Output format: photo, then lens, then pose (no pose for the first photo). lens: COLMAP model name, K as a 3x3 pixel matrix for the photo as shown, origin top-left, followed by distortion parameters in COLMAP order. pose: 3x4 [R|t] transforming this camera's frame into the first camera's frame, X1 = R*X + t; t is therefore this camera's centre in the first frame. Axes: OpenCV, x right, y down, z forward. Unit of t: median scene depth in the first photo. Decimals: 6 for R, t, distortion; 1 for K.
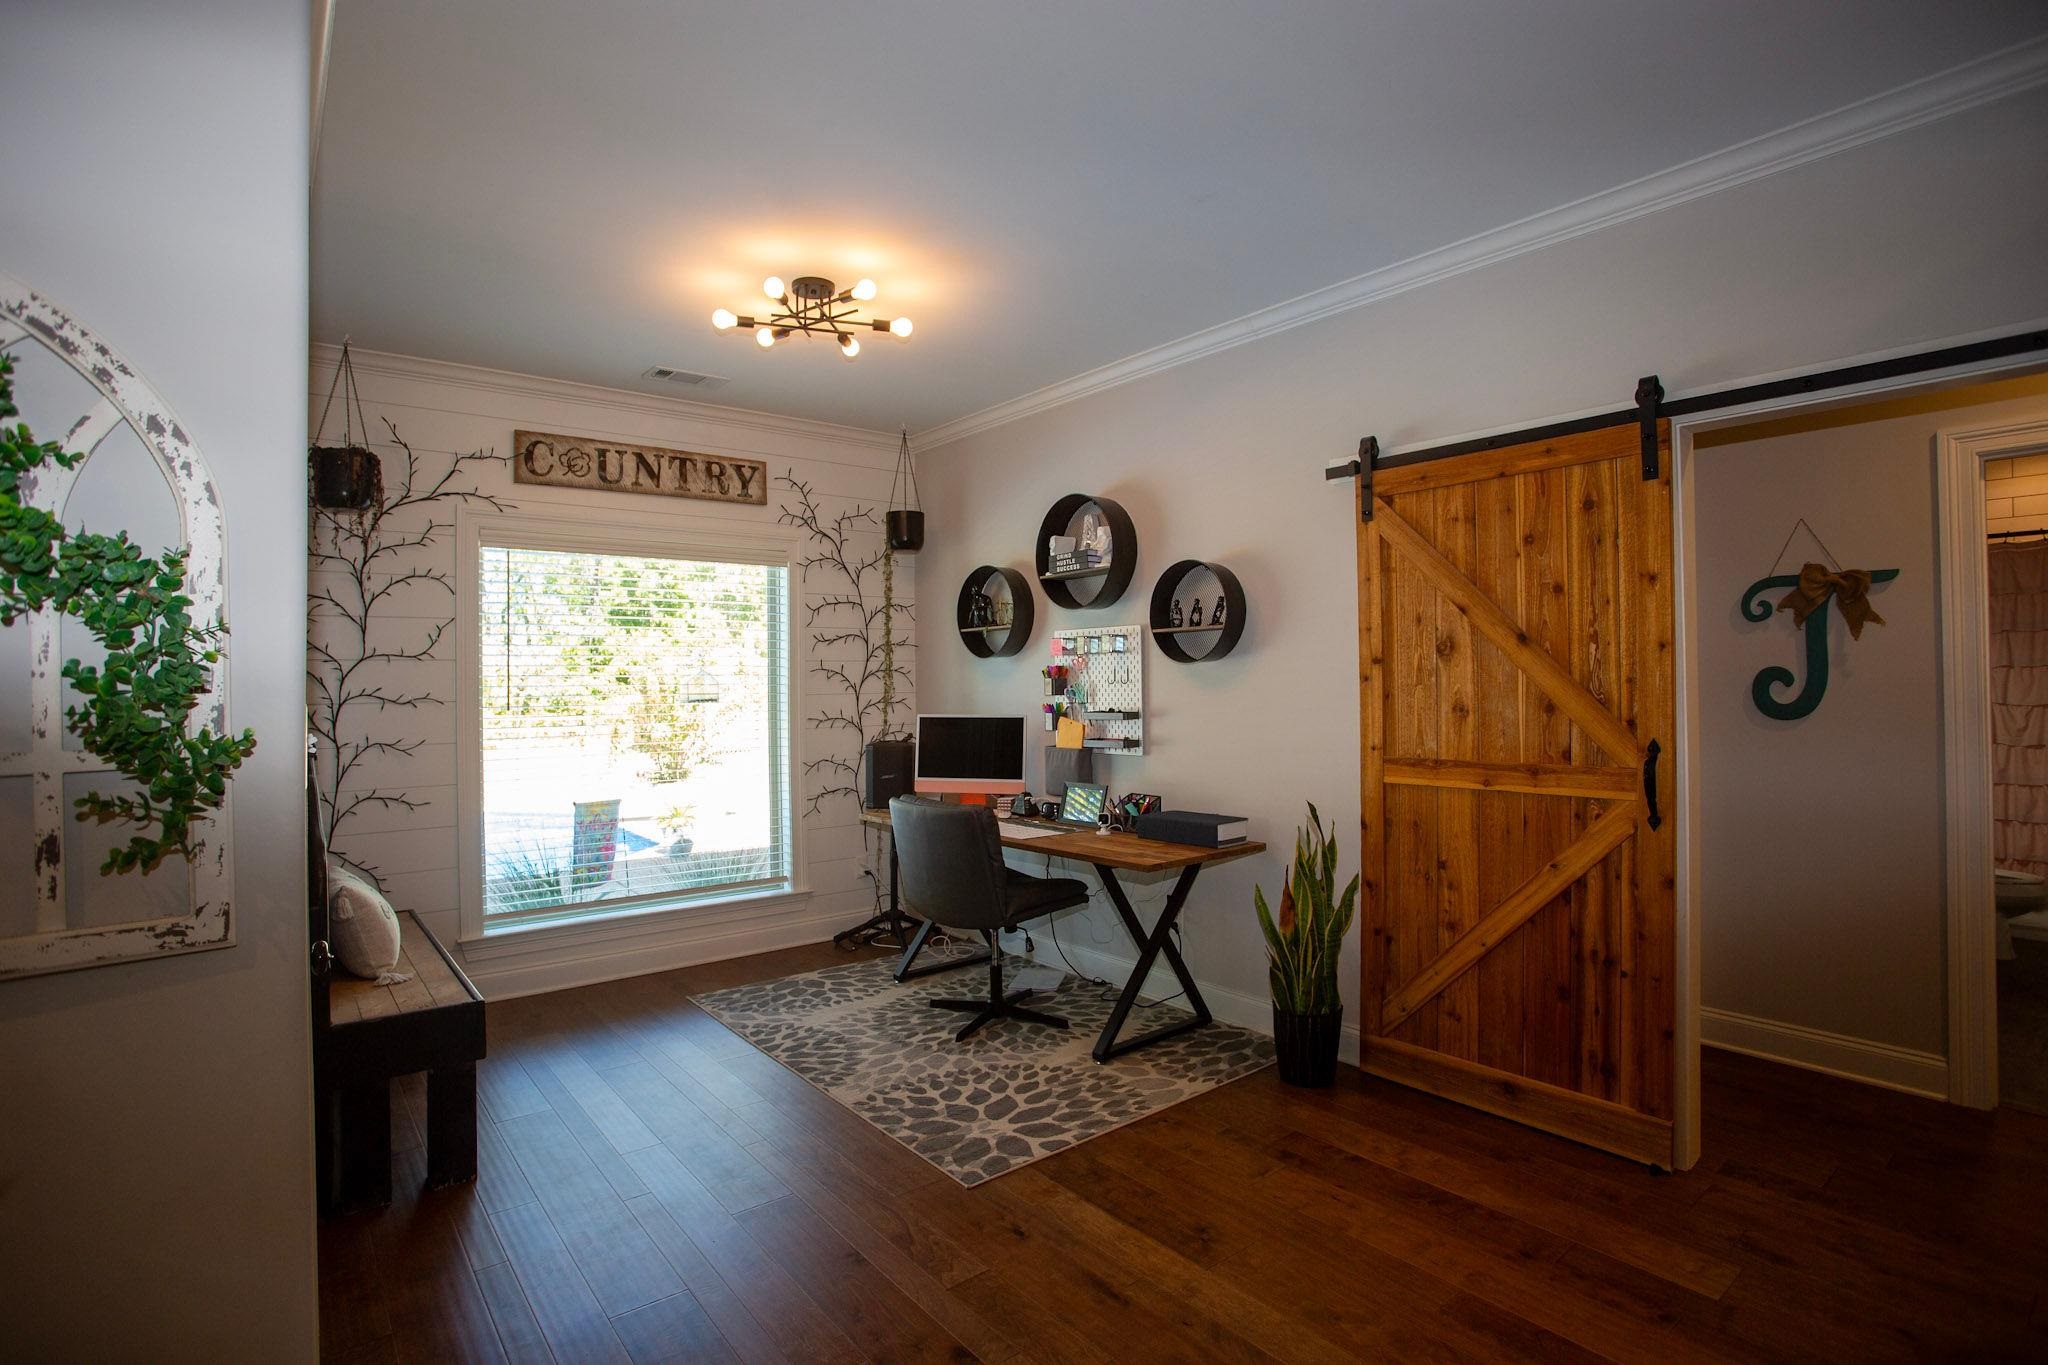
lens RADIAL K [[988.5, 0, 1018.9], [0, 988.5, 688.8], [0, 0, 1]] dist [-0.030973, 0.006727]
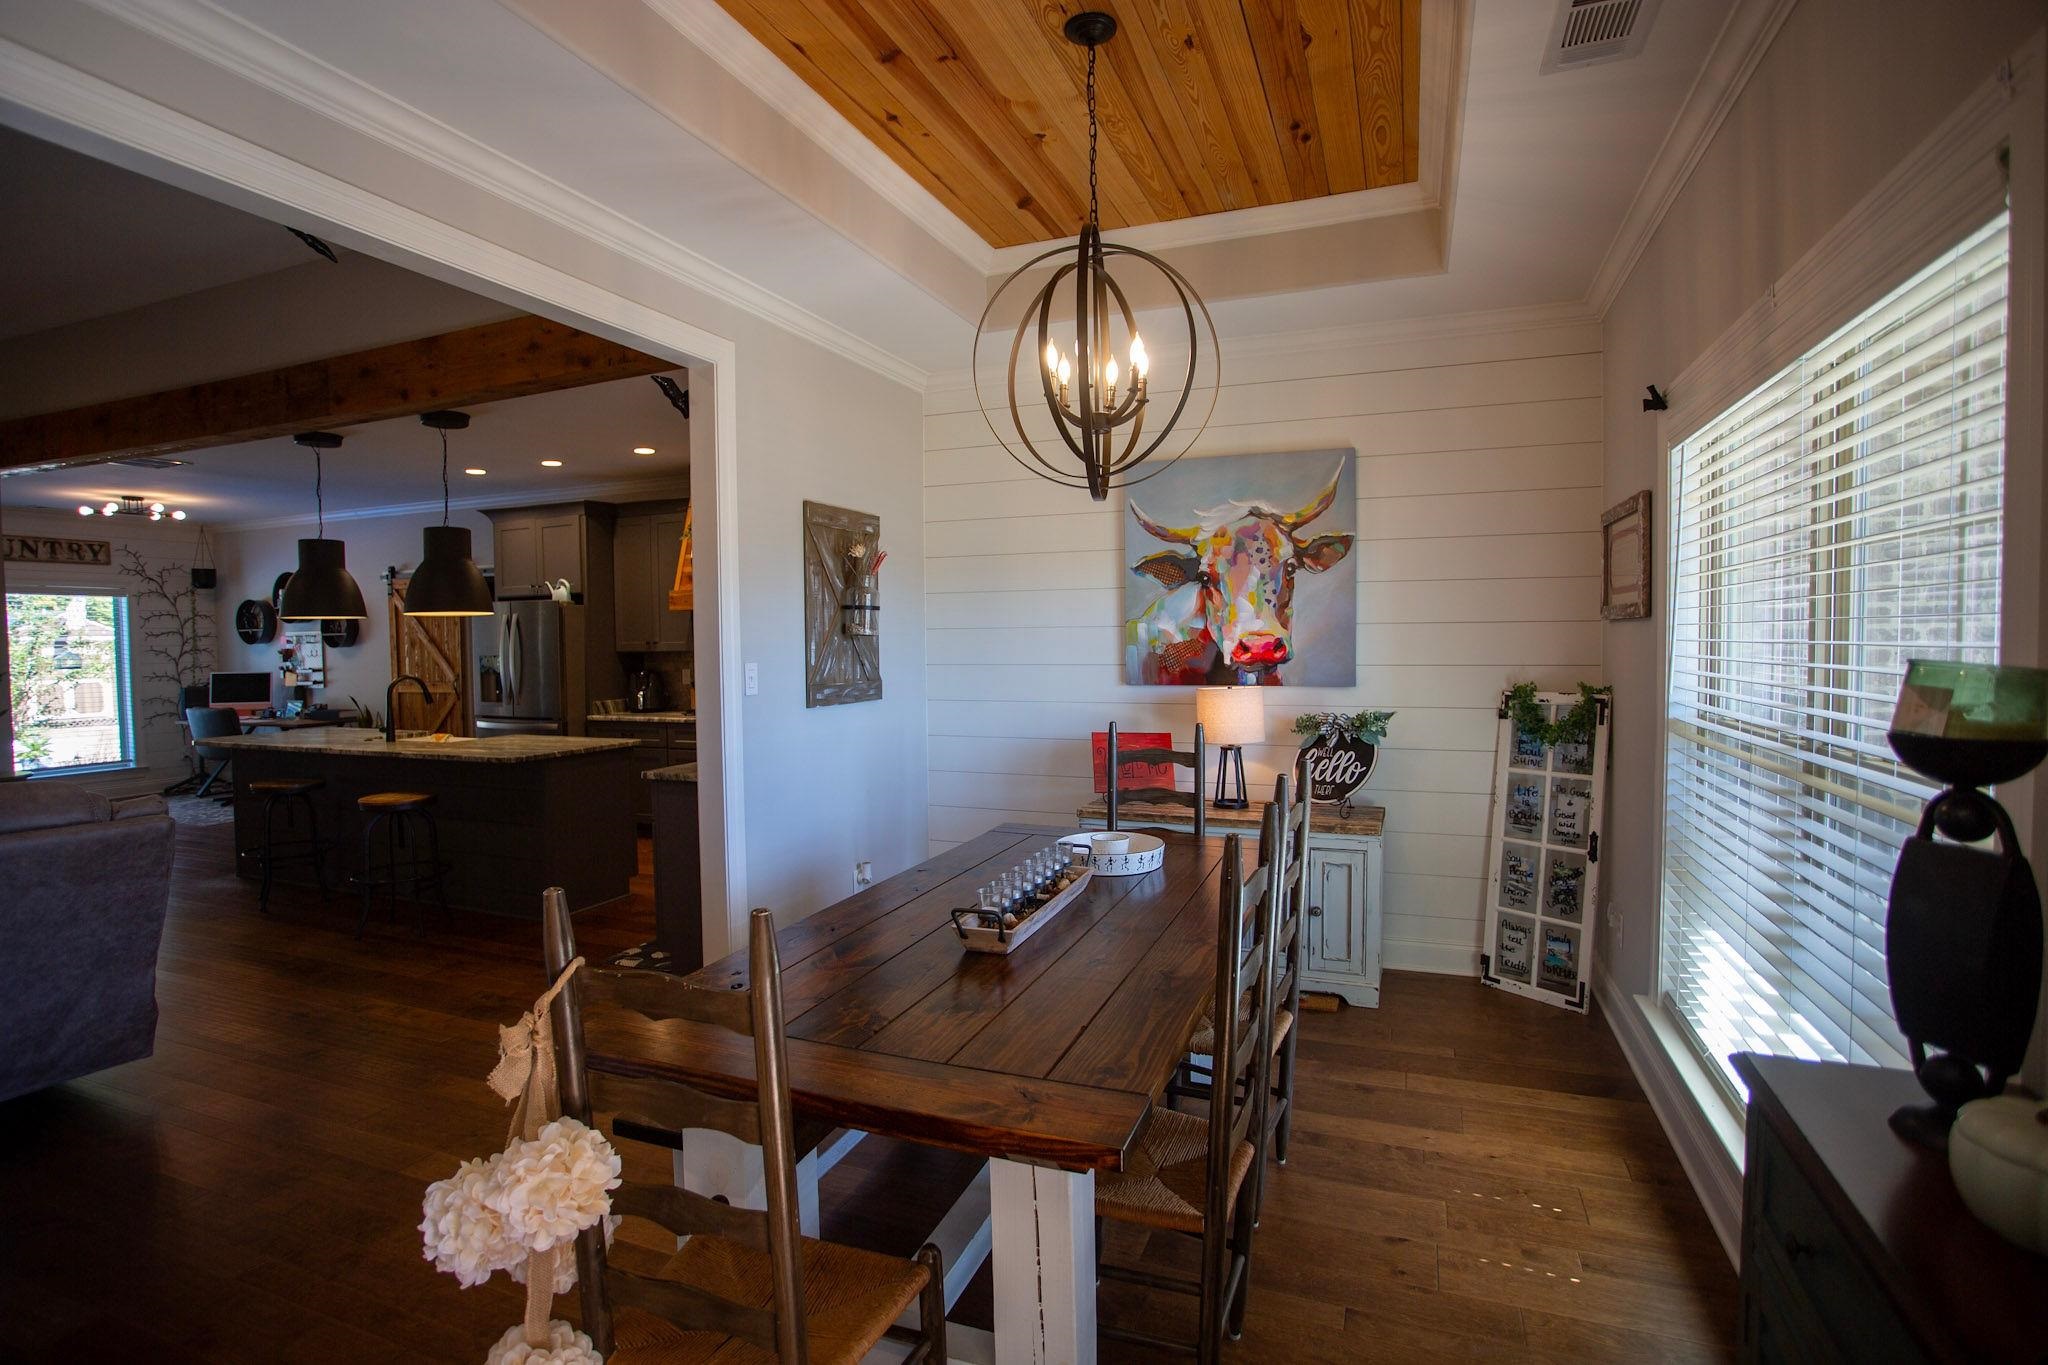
lens RADIAL K [[988.5, 0, 1036.1], [0, 988.5, 668.6], [0, 0, 1]] dist [-0.030973, 0.006727]
pose [[0.871495, -0.024420, 0.489795, 0.390925], [0.011821, 0.999515, 0.028800, -0.019598], [-0.490261, -0.019309, 0.871362, -1.535858]]
